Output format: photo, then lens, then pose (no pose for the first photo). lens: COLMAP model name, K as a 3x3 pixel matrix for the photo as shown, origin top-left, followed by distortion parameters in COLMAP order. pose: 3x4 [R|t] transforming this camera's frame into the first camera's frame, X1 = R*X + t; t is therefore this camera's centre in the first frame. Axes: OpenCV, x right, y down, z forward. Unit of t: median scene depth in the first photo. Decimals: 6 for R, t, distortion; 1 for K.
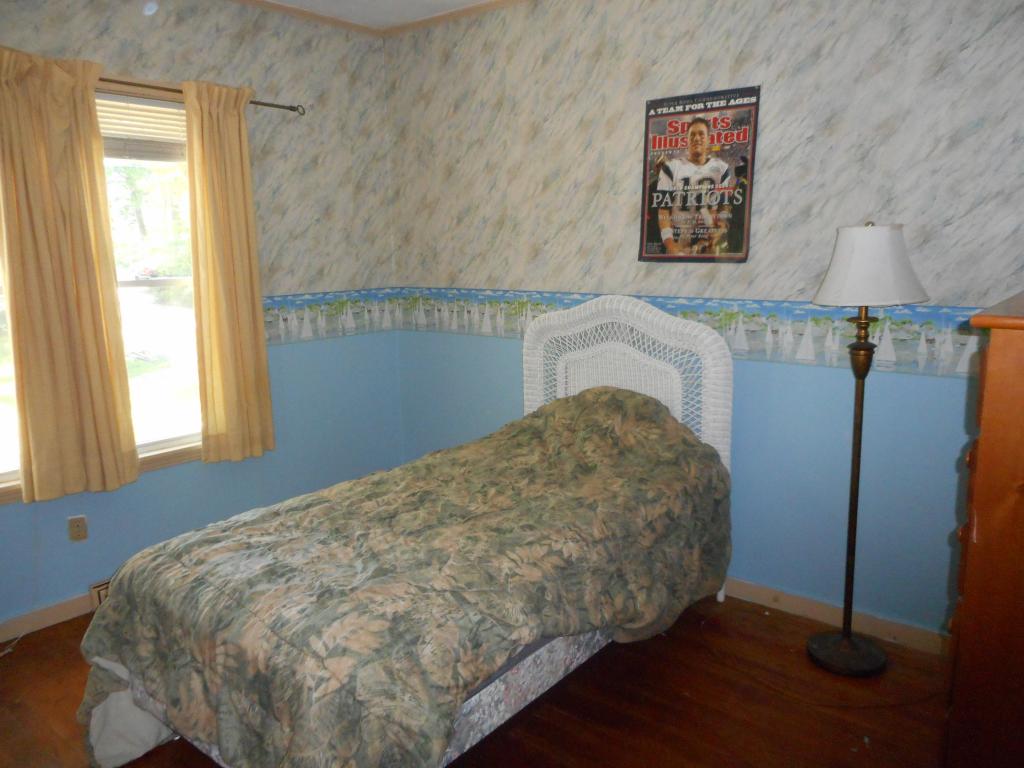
lens RADIAL K [[781.2, 0, 513.8], [0, 781.2, 395.4], [0, 0, 1]] dist [0.009266, 0.007951]
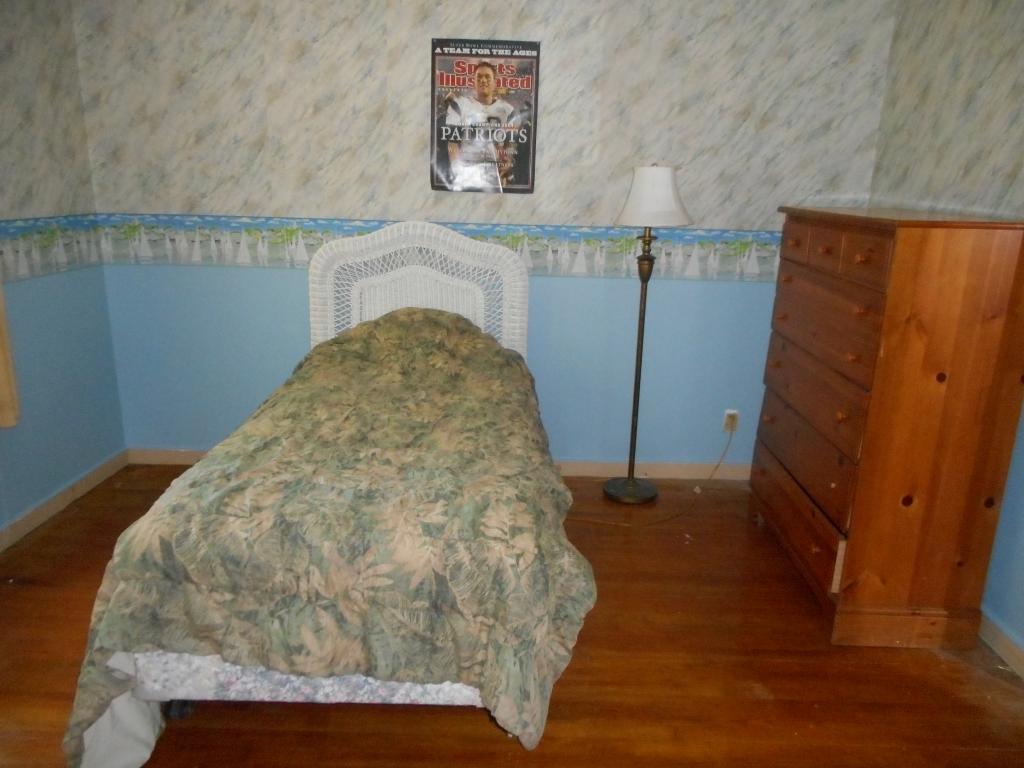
lens RADIAL K [[781.2, 0, 513.8], [0, 781.2, 395.4], [0, 0, 1]] dist [0.009266, 0.007951]
pose [[0.773230, -0.131535, 0.620334, -0.488838], [0.087499, 0.991024, 0.101070, 0.012812], [-0.628060, -0.023871, 0.777799, 0.078604]]
